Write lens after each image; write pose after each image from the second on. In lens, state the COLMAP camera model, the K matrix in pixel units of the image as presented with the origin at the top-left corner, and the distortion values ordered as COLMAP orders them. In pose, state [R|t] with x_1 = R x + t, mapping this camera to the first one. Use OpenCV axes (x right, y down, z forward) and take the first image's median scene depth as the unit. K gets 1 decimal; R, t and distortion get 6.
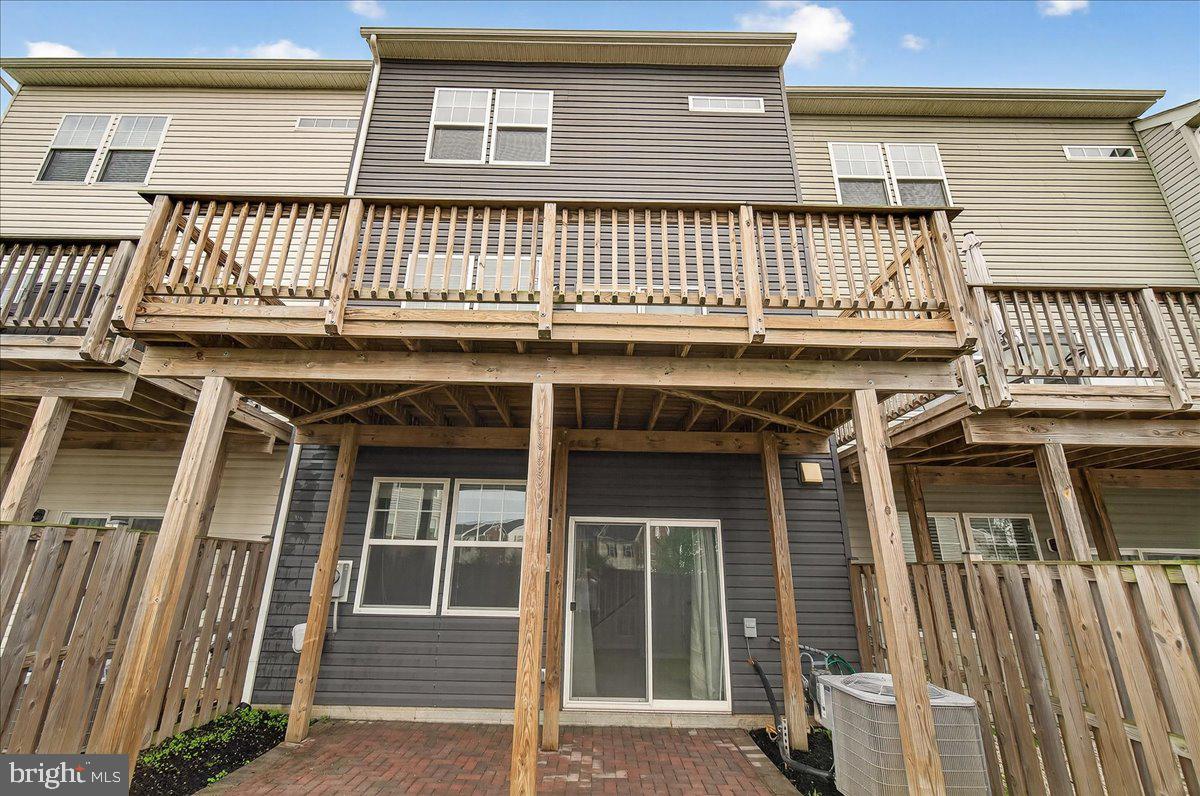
lens RADIAL K [[509.9, 0, 598.1], [0, 509.9, 395.1], [0, 0, 1]] dist [-0.009711, 0.000696]
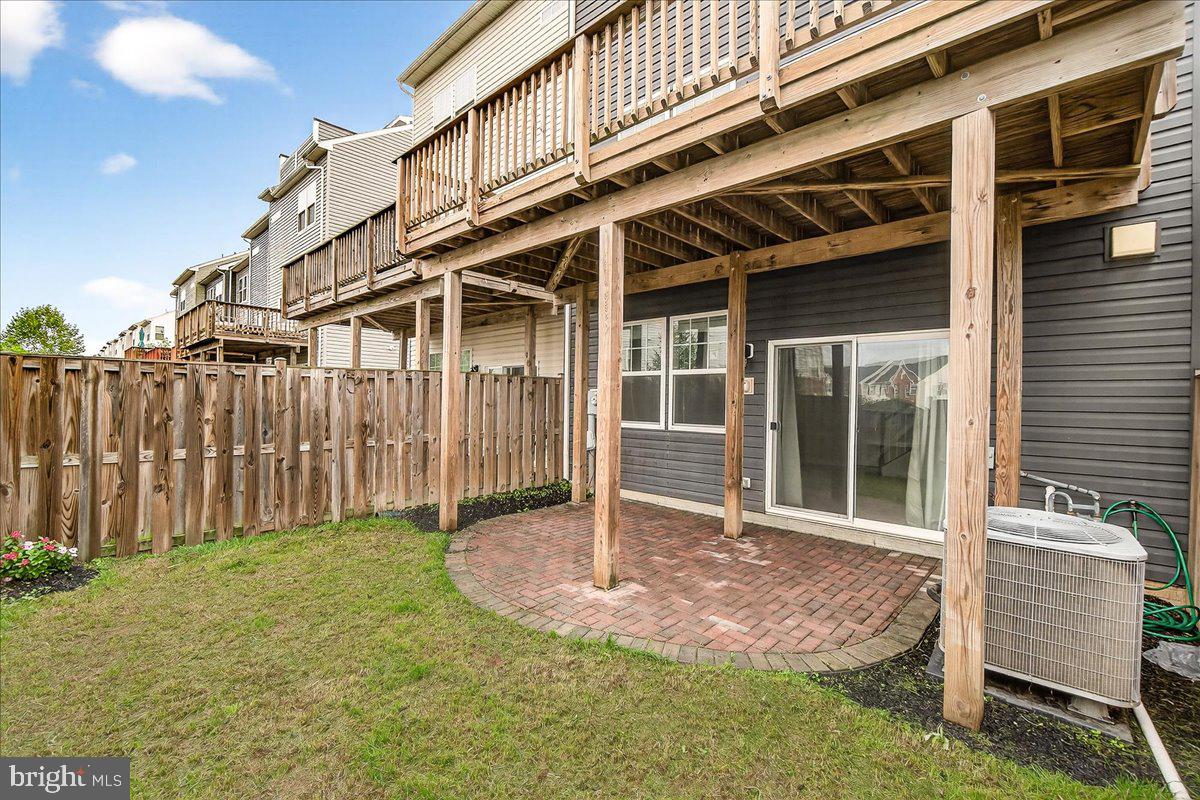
lens RADIAL K [[509.9, 0, 594.8], [0, 509.9, 404.7], [0, 0, 1]] dist [-0.009711, 0.000696]
pose [[0.719676, -0.000814, -0.694310, 0.430536], [0.223215, 0.947183, 0.230260, 0.060265], [0.657451, -0.320693, 0.681846, 0.079973]]
